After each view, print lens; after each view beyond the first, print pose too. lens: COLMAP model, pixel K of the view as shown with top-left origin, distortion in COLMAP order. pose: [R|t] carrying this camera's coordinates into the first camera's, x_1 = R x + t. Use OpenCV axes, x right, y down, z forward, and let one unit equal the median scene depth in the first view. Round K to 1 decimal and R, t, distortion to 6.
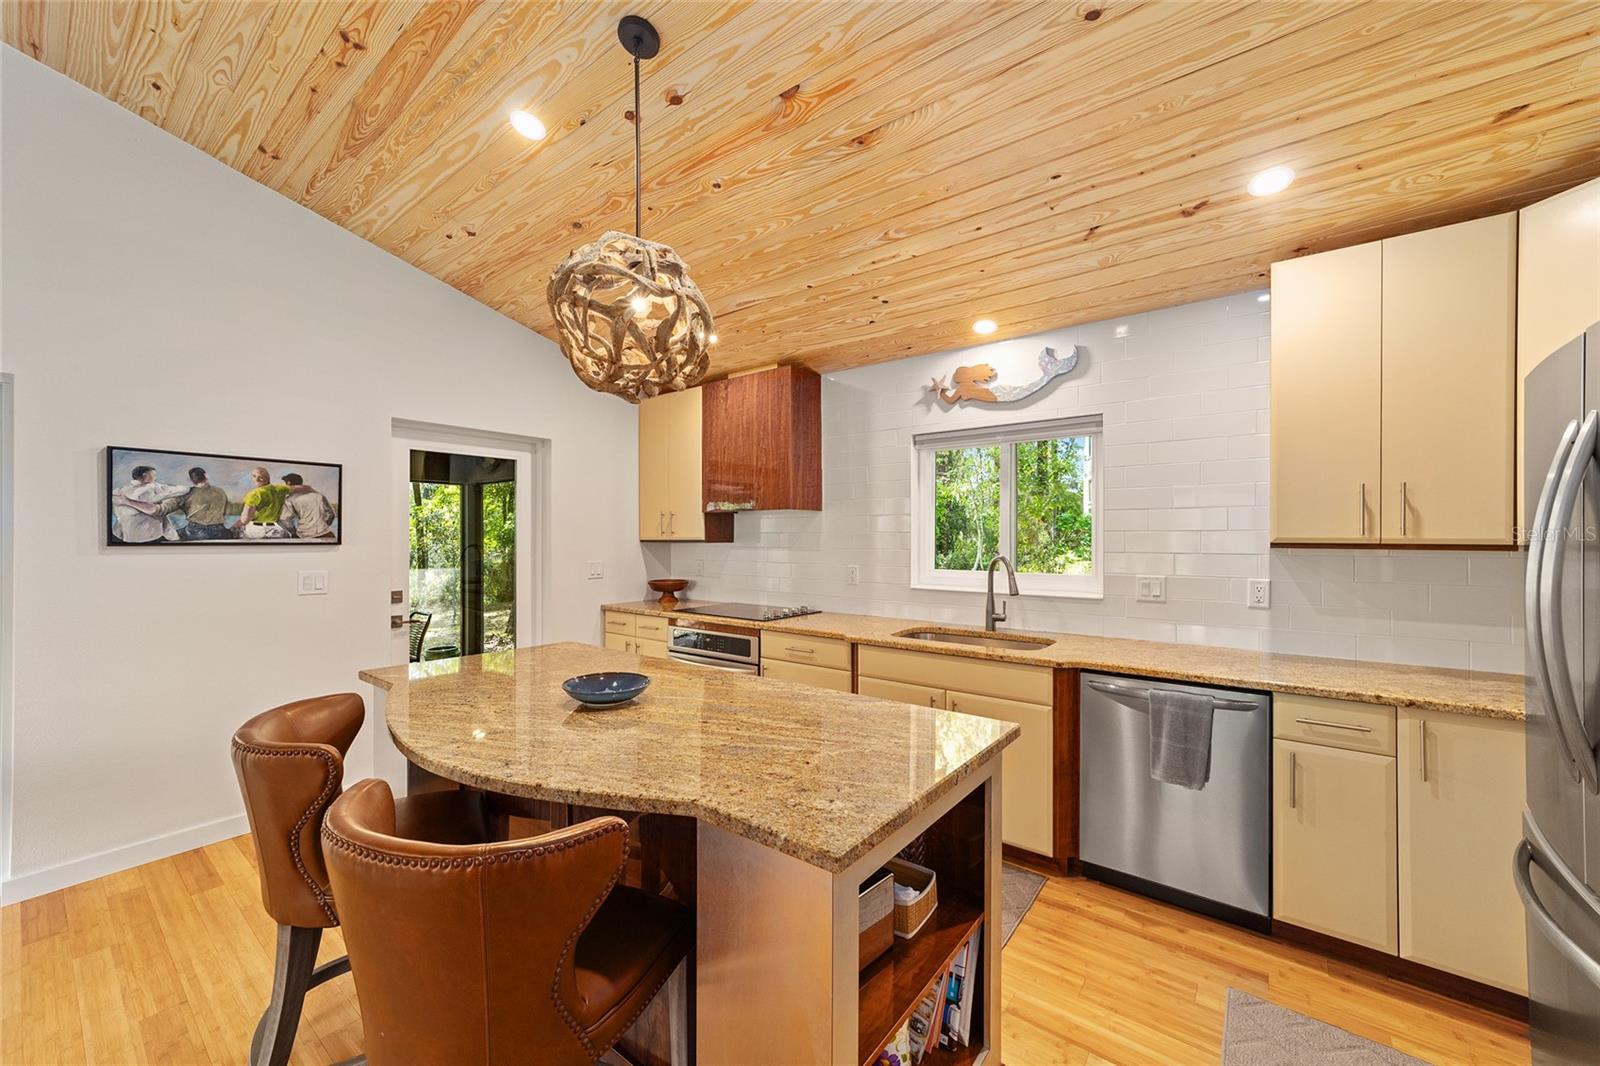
lens RADIAL K [[615.4, 0, 794.3], [0, 615.4, 536.4], [0, 0, 1]] dist [-0.001766, 0.000357]
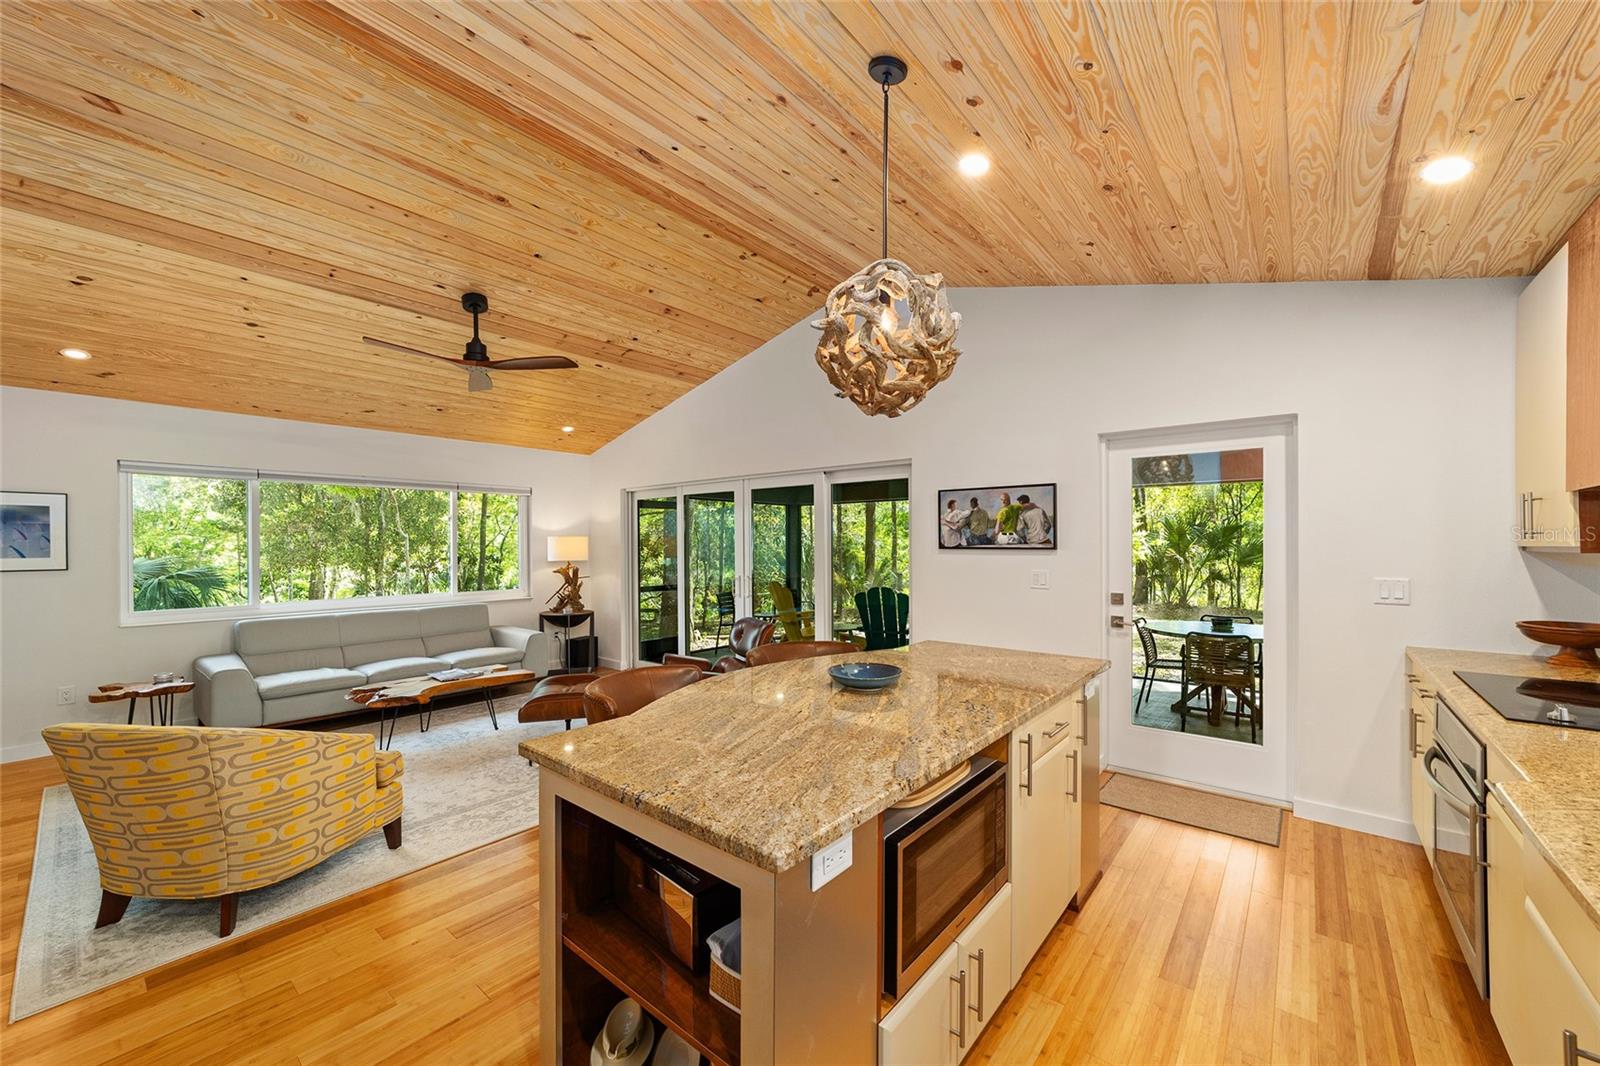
lens RADIAL K [[615.5, 0, 797.3], [0, 615.5, 546.5], [0, 0, 1]] dist [0.001785, 0.000431]
pose [[-0.028343, 0.004359, -0.999589, 0.562759], [0.004829, 0.999979, 0.004223, 0.000203], [0.999587, -0.004707, -0.028363, 0.603821]]
